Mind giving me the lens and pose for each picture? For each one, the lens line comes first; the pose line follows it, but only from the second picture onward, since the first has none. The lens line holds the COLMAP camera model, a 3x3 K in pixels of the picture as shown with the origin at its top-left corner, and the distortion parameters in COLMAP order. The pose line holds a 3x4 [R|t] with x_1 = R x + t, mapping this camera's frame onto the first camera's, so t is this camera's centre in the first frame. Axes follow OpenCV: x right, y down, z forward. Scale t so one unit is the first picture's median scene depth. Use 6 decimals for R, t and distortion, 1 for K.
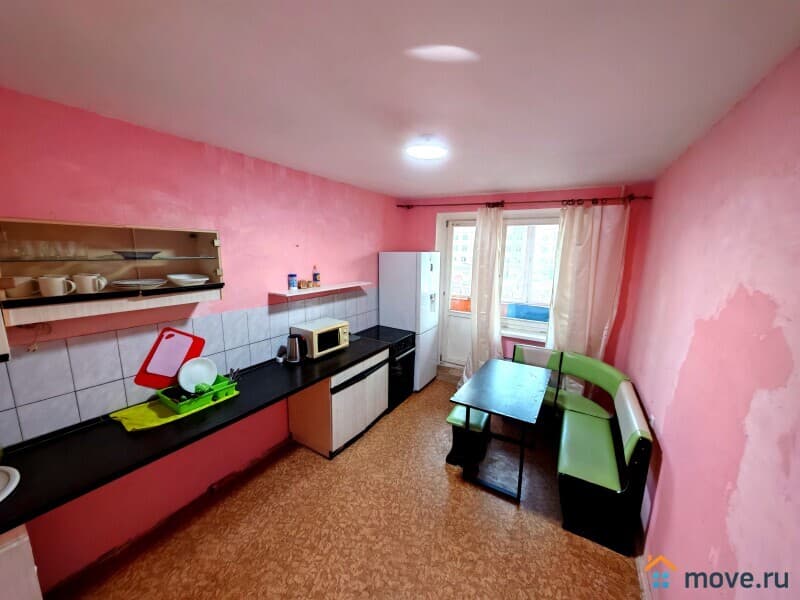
lens RADIAL K [[297.0, 0, 400.6], [0, 297.0, 300.1], [0, 0, 1]] dist [-0.000387, 0.000950]
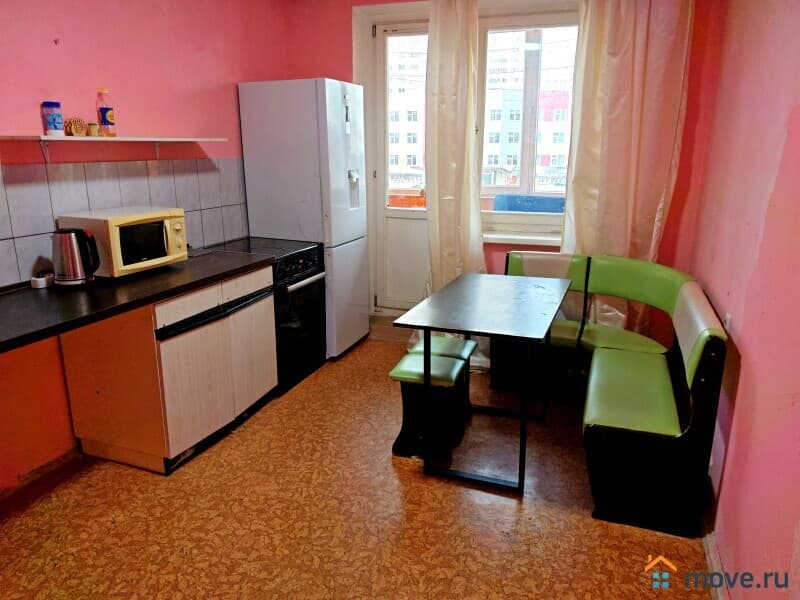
lens RADIAL K [[587.5, 0, 397.9], [0, 587.5, 298.8], [0, 0, 1]] dist [0.009060, -0.014502]
pose [[0.983145, -0.061433, 0.172196, -0.004305], [0.047918, 0.995515, 0.081575, 0.173330], [-0.176435, -0.071949, 0.981679, -0.030265]]
